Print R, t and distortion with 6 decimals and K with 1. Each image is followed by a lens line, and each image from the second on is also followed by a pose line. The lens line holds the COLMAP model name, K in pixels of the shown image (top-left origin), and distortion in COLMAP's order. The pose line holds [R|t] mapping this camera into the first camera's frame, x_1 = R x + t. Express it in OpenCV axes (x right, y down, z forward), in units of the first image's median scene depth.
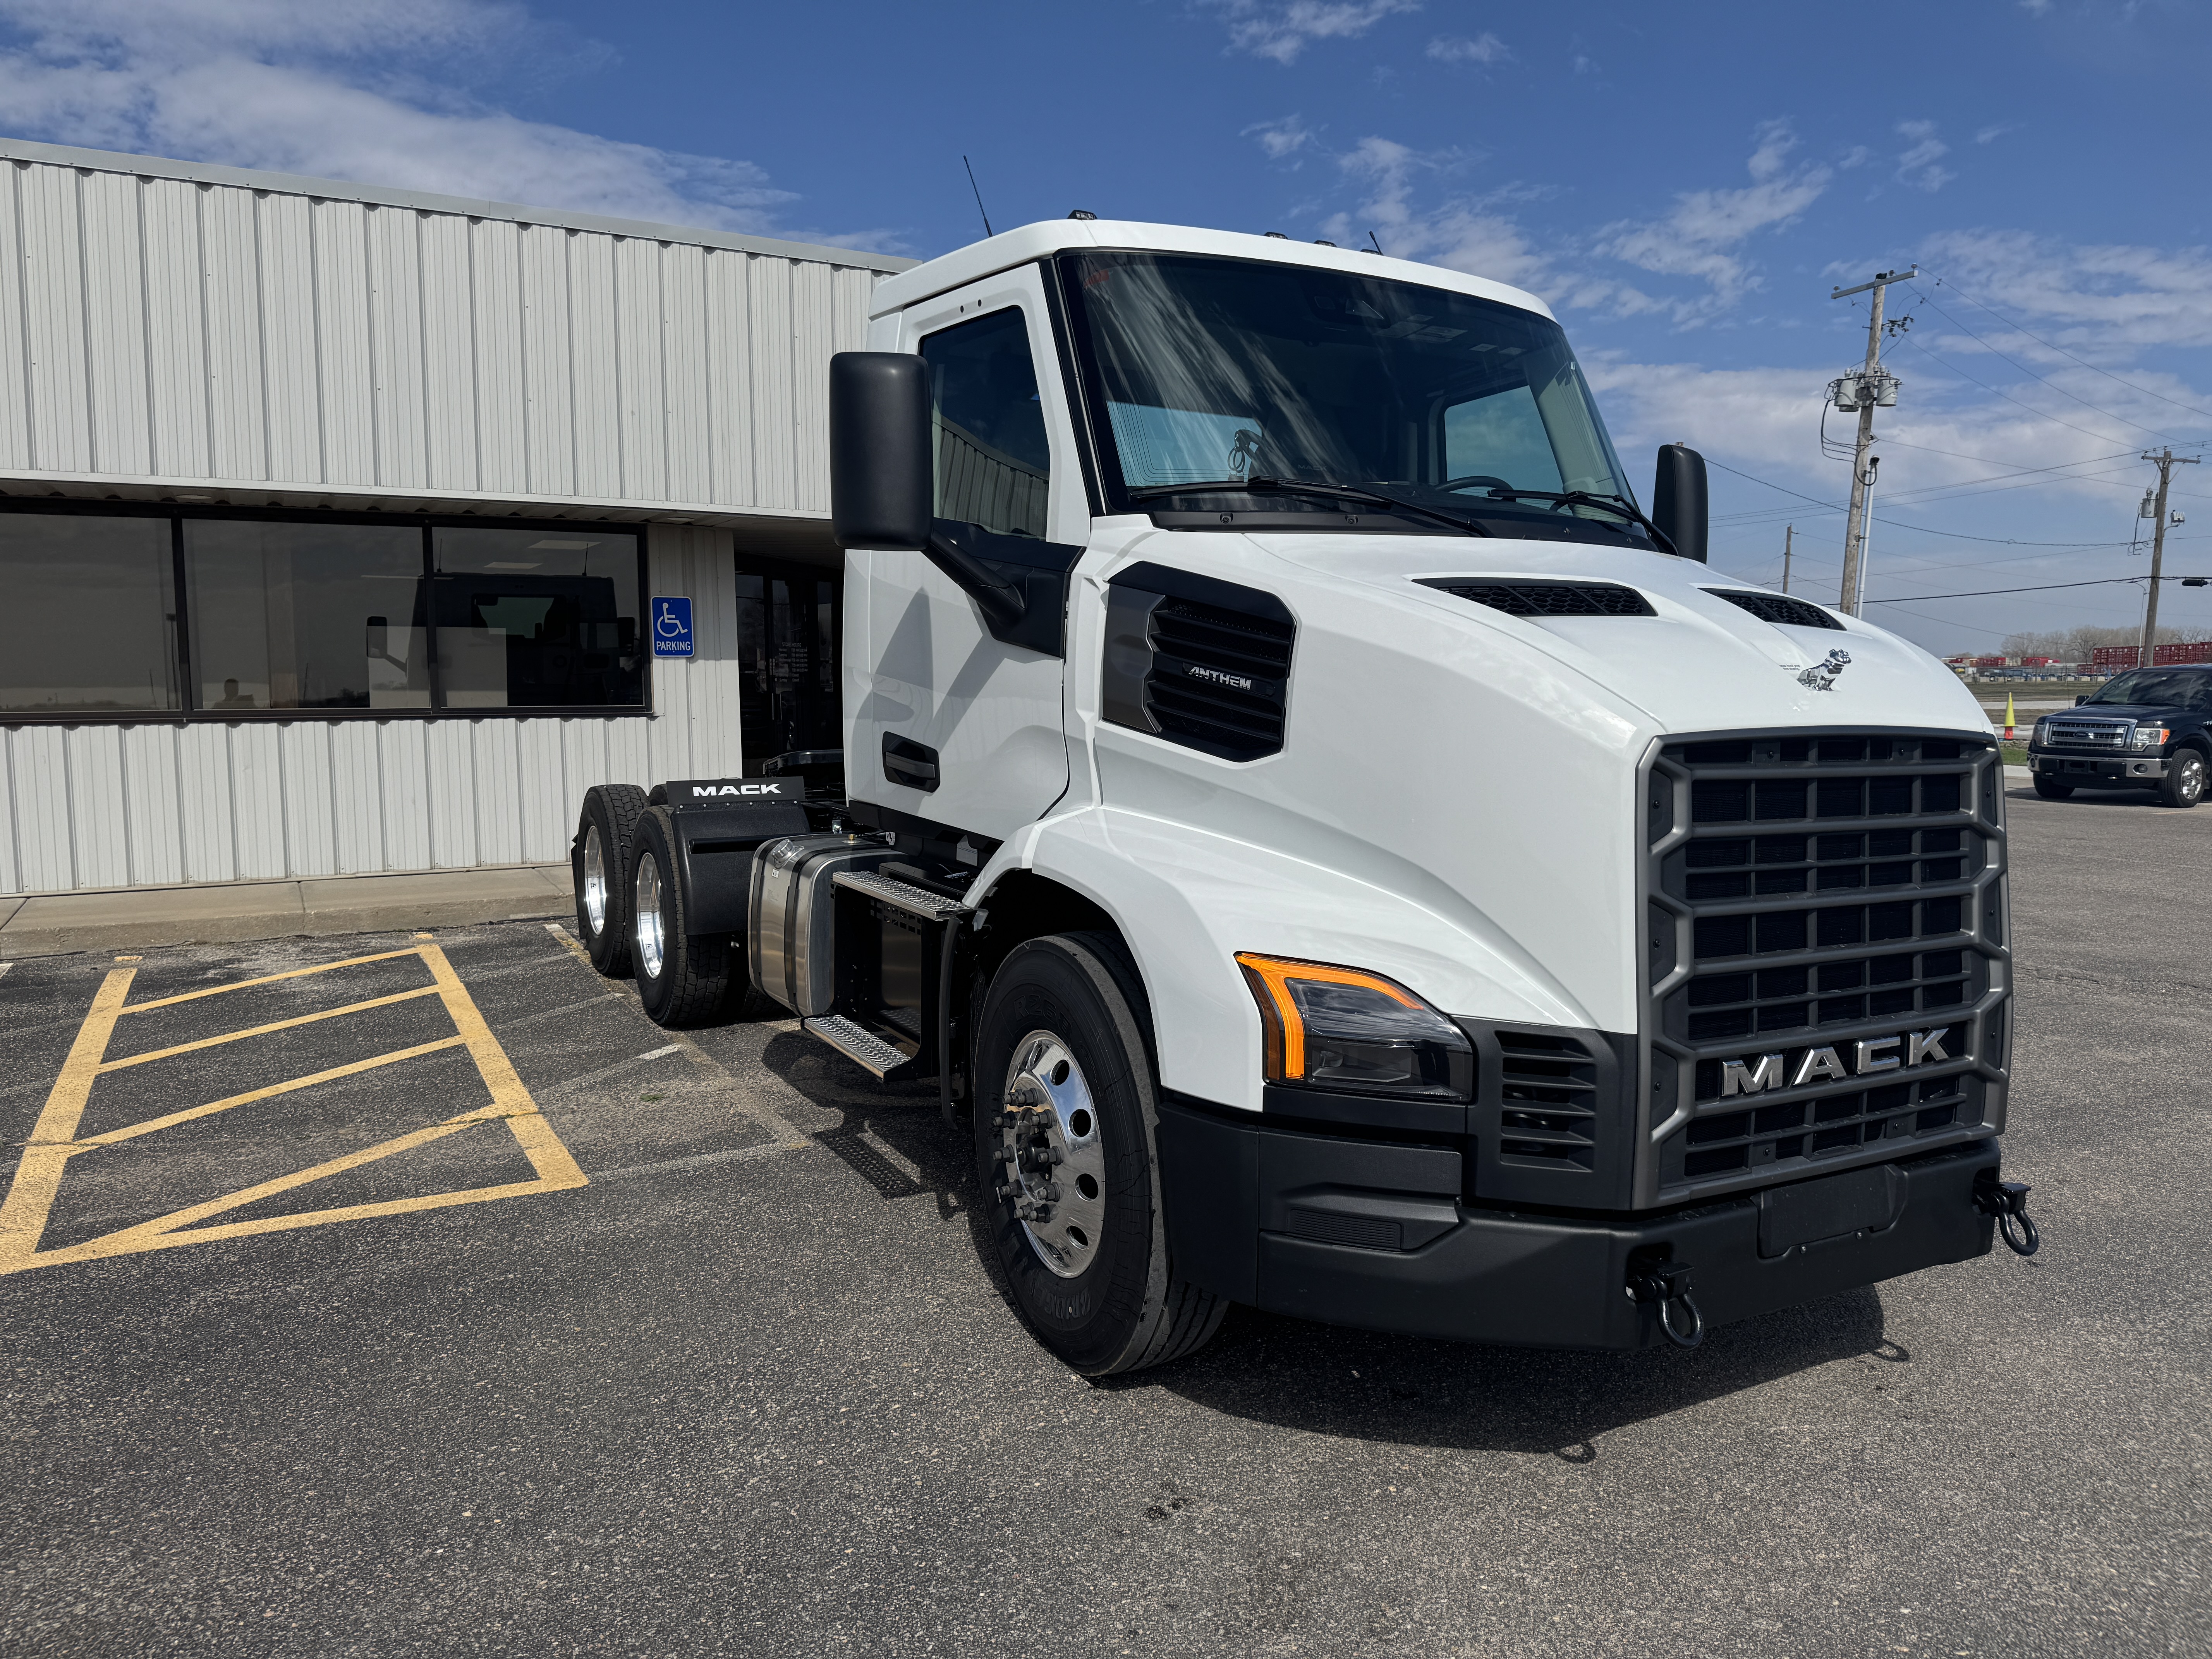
lens RADIAL K [[1560.4, 0, 1117.2], [0, 1560.4, 835.0], [0, 0, 1]] dist [0.032627, -0.045625]
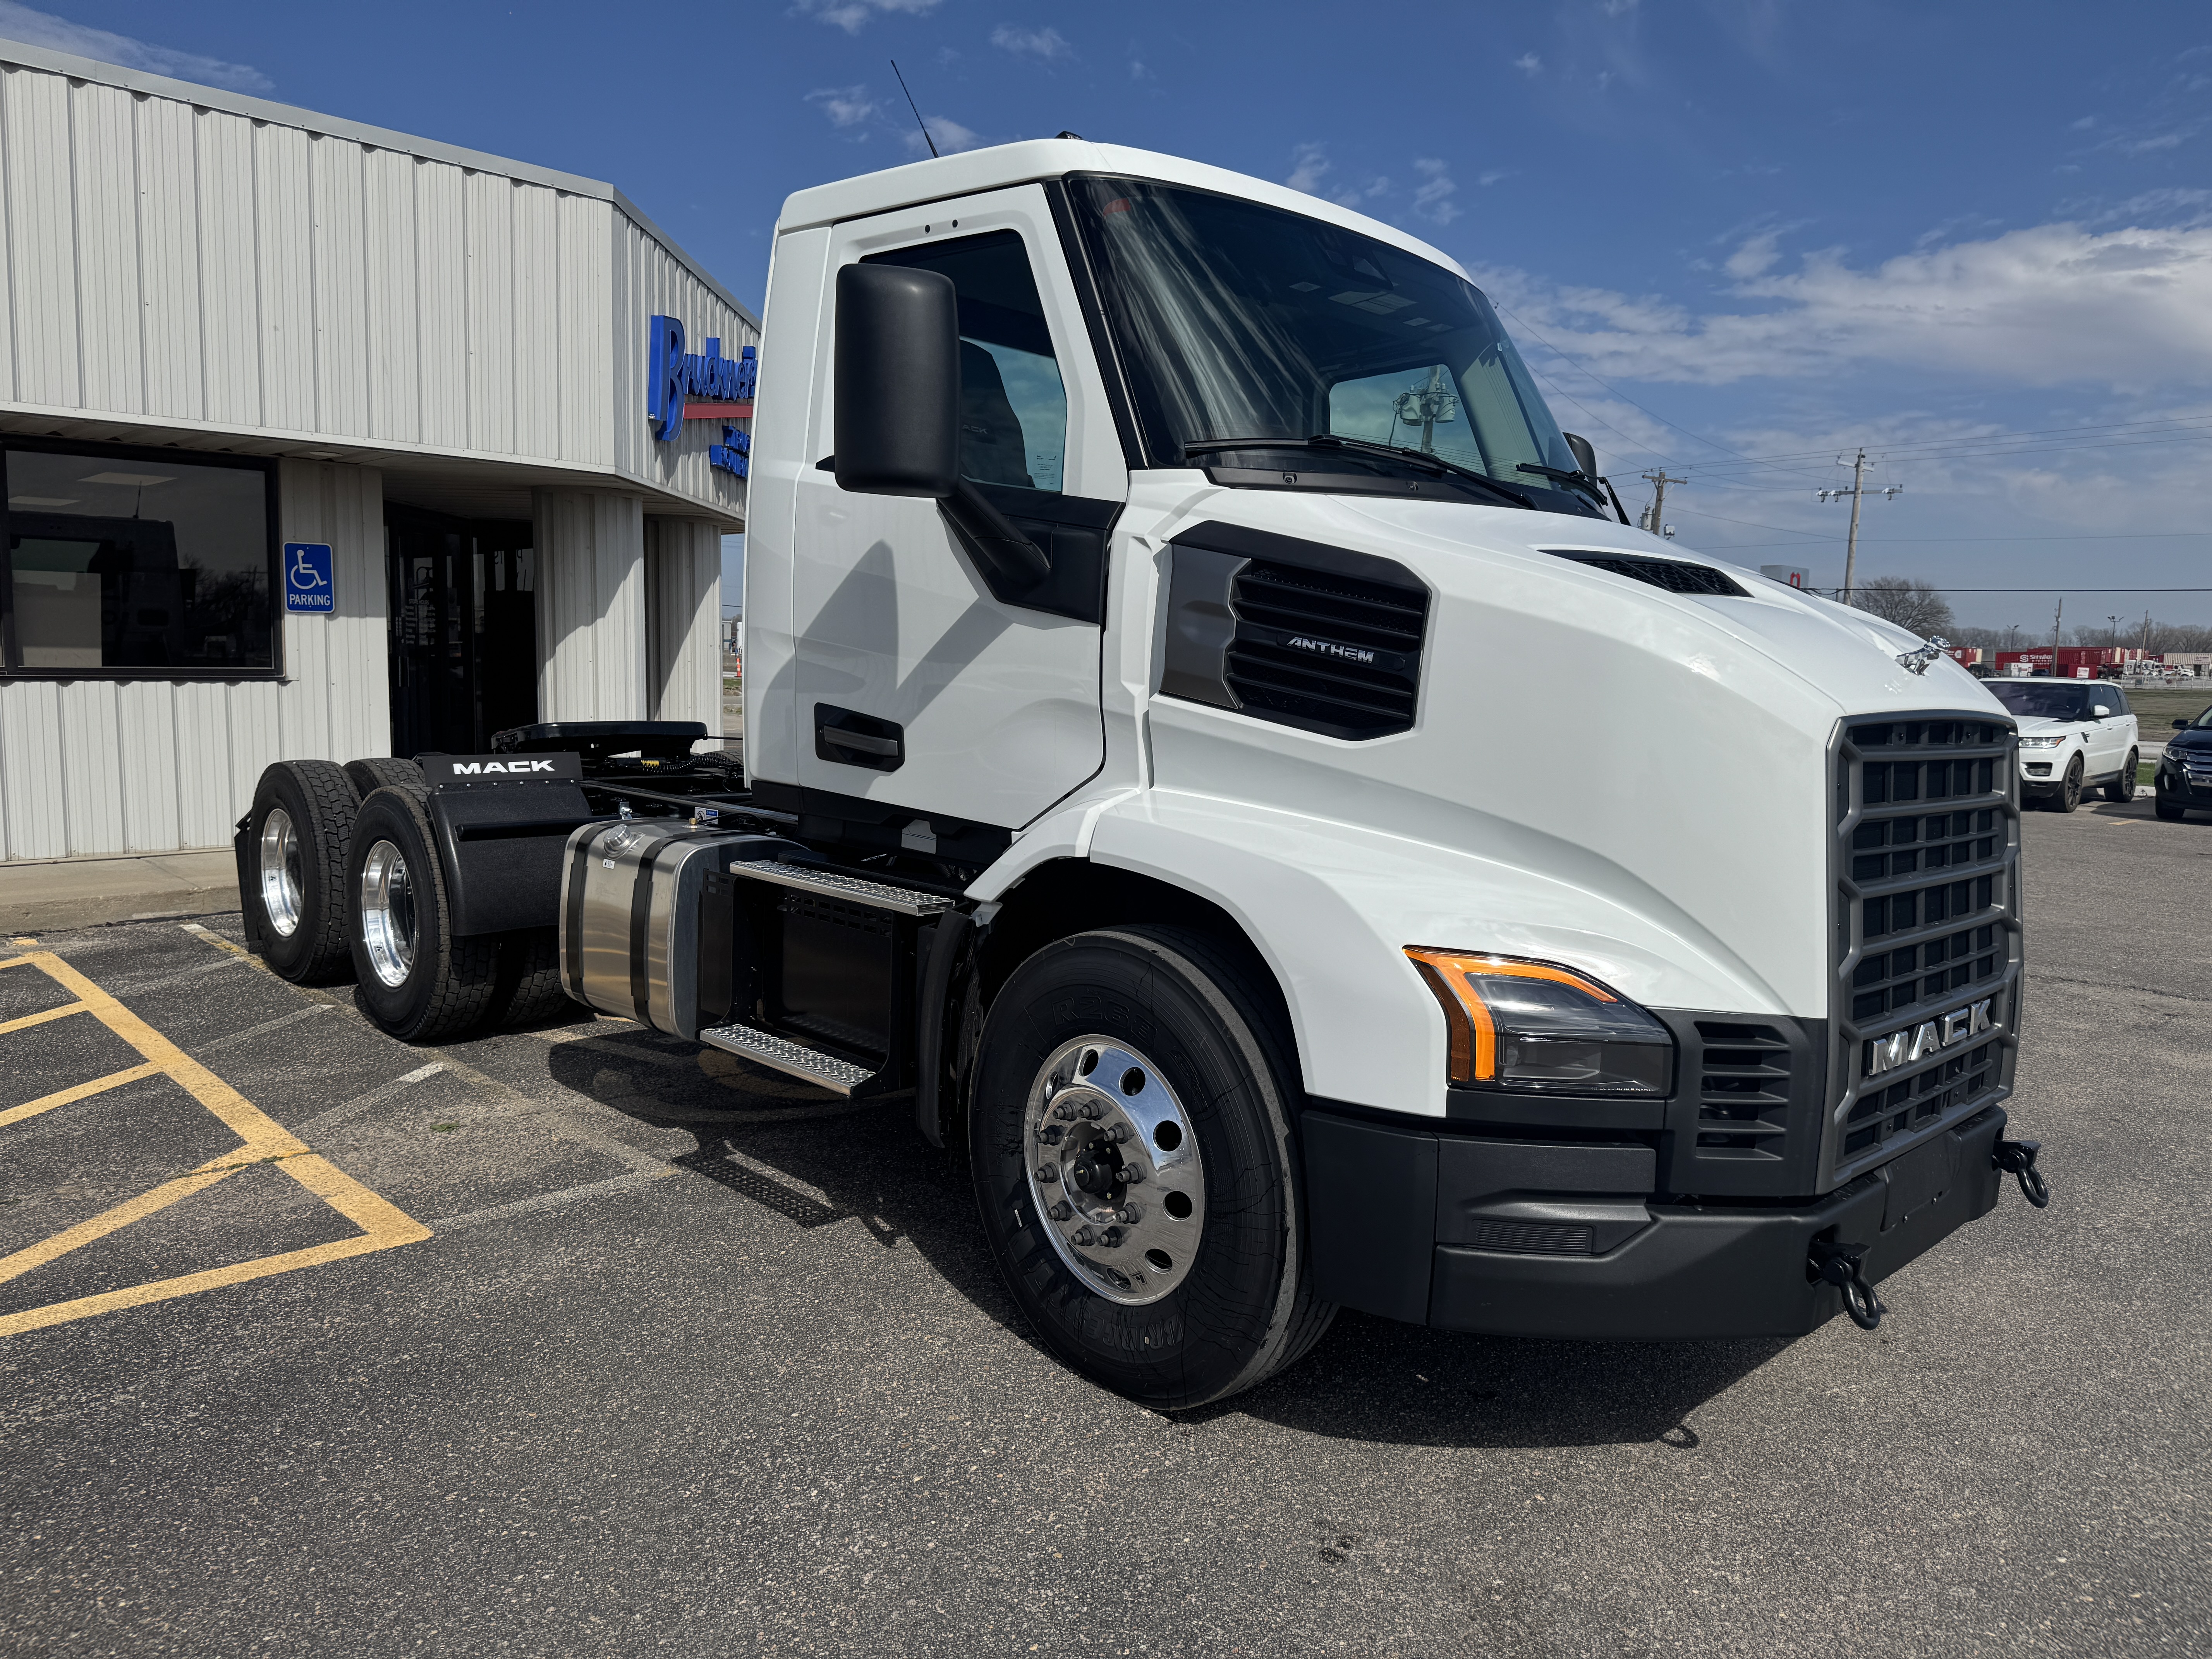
lens RADIAL K [[1560.4, 0, 1117.2], [0, 1560.4, 835.0], [0, 0, 1]] dist [0.032627, -0.045625]
pose [[0.964193, -0.008374, 0.265070, -0.230142], [0.004668, 0.999882, 0.014608, -0.003496], [-0.265161, -0.012847, 0.964119, 0.104066]]
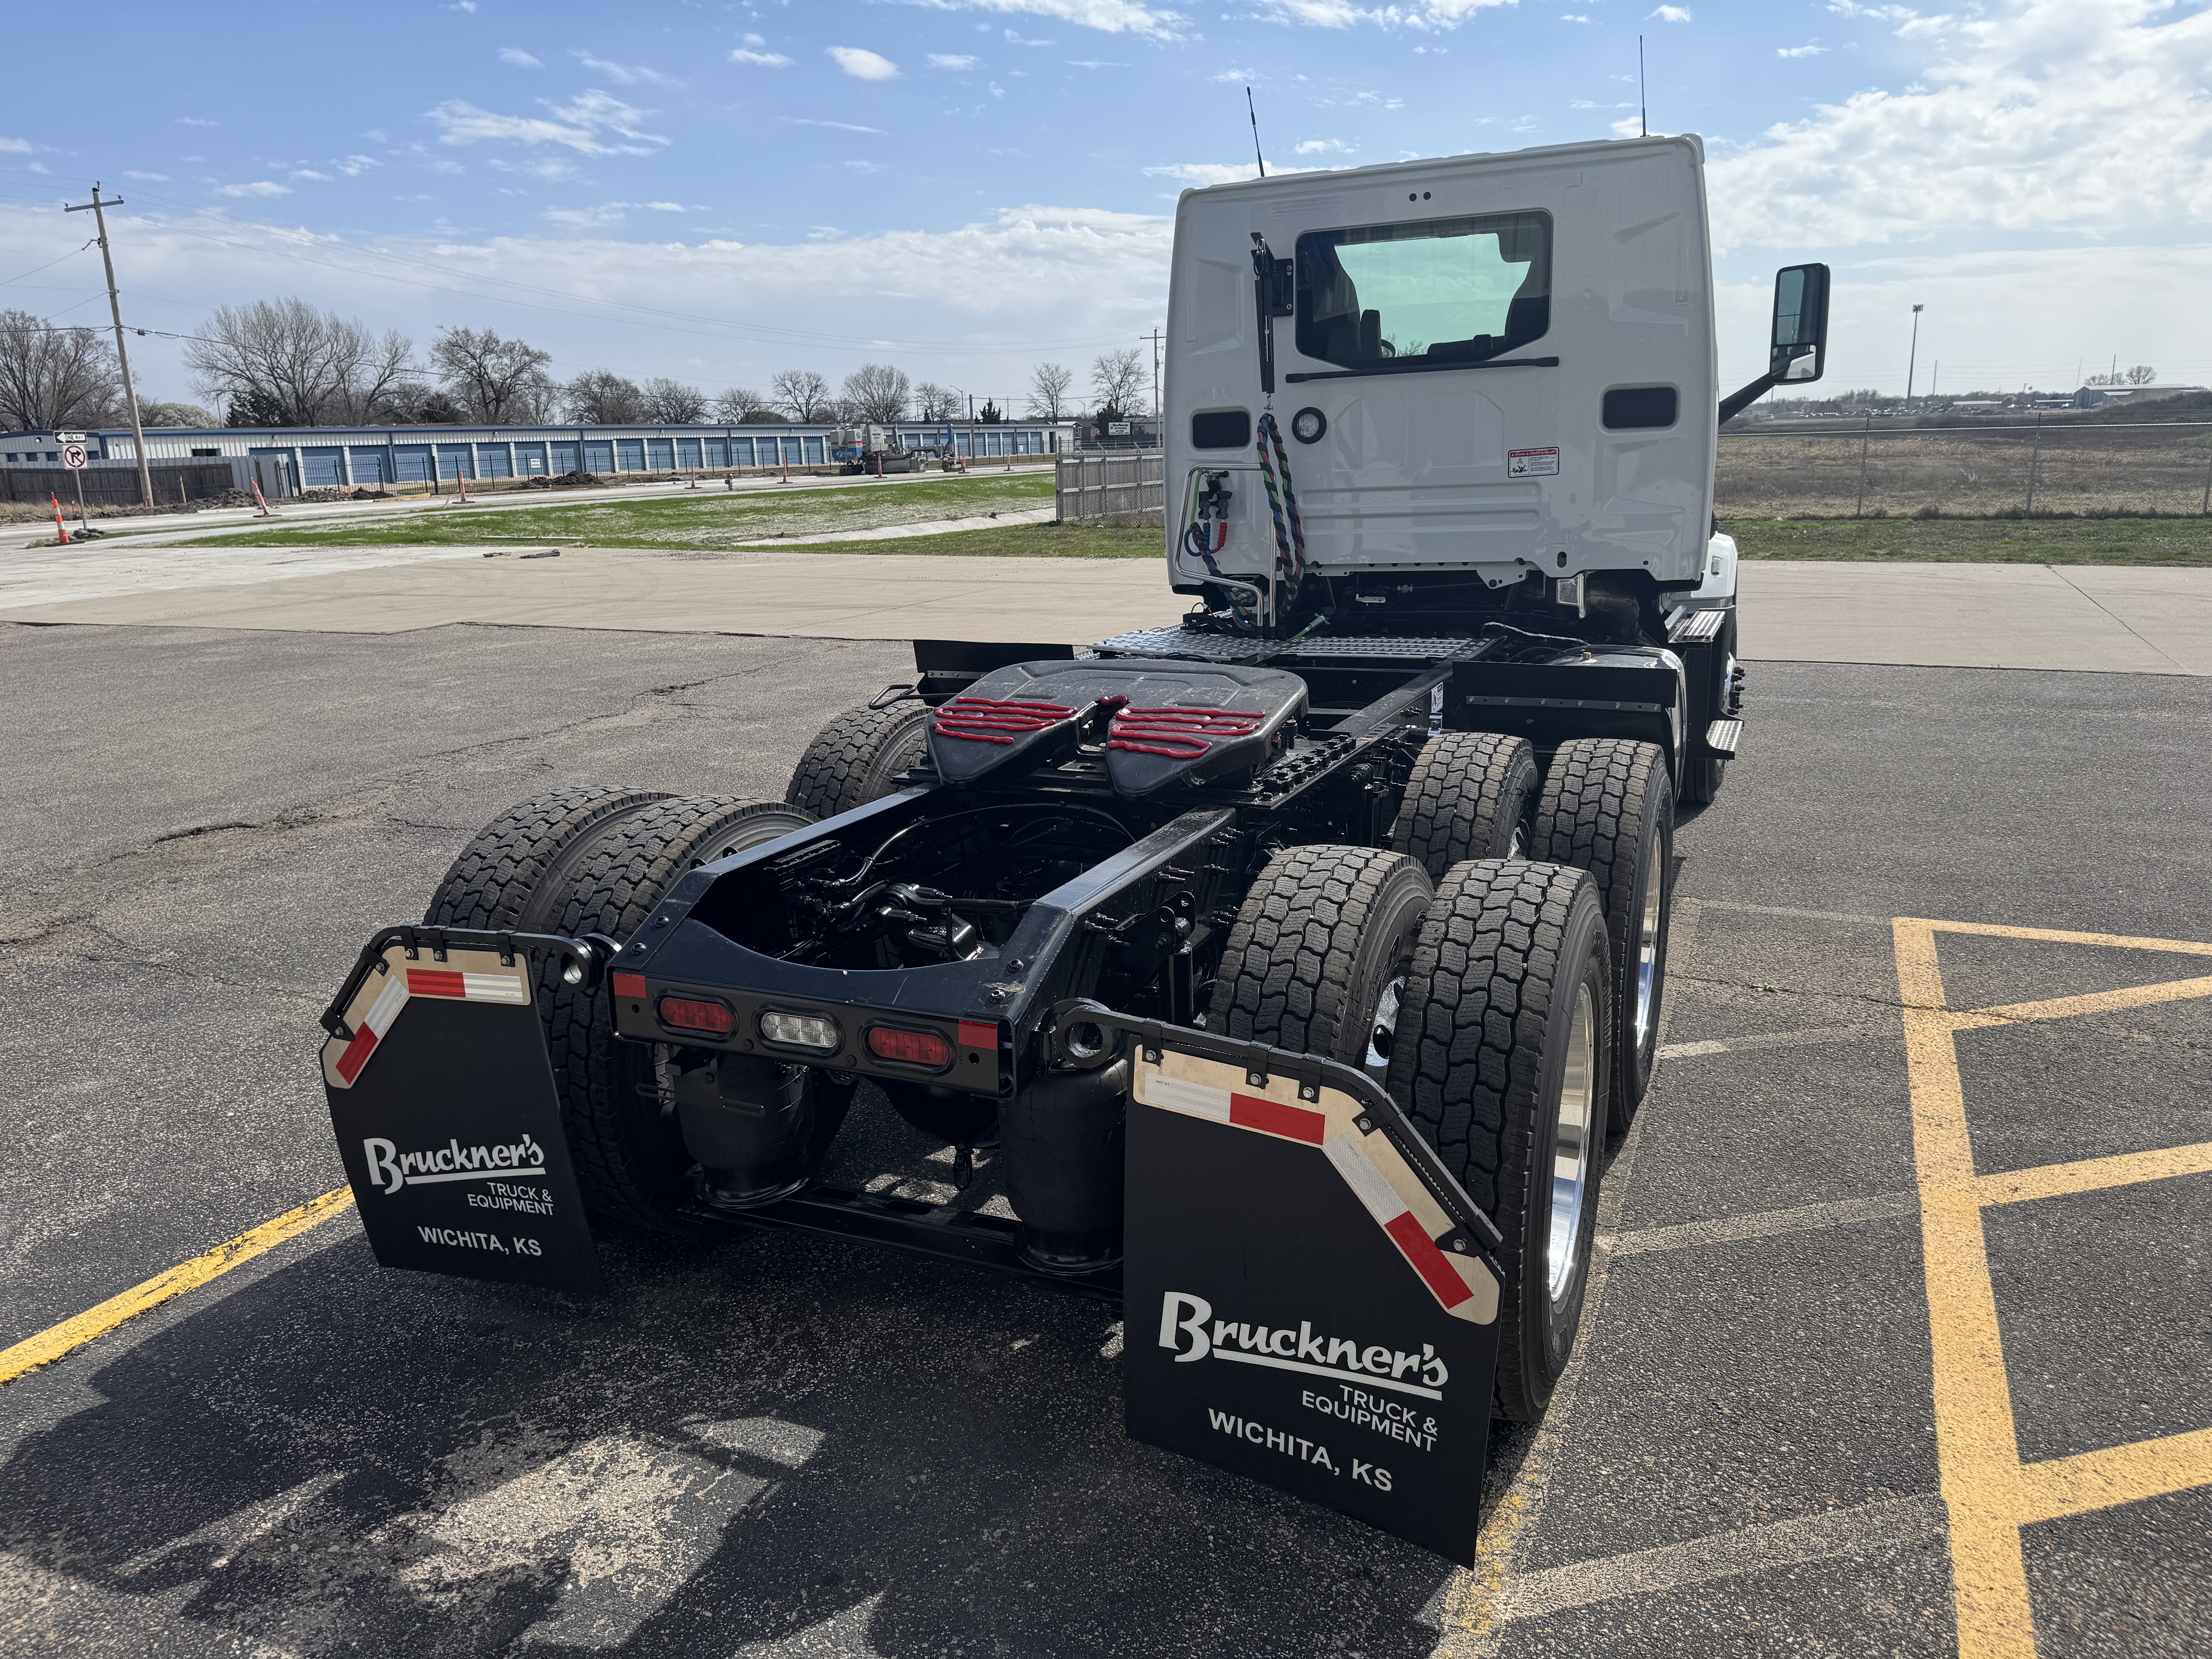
lens RADIAL K [[1575.6, 0, 1106.0], [0, 1575.6, 829.5], [0, 0, 1]] dist [0.026411, -0.036350]
pose [[-0.599691, -0.174919, 0.780881, -1.003566], [0.107249, 0.949446, 0.295042, -0.280822], [-0.793012, 0.260683, -0.550614, 2.352678]]
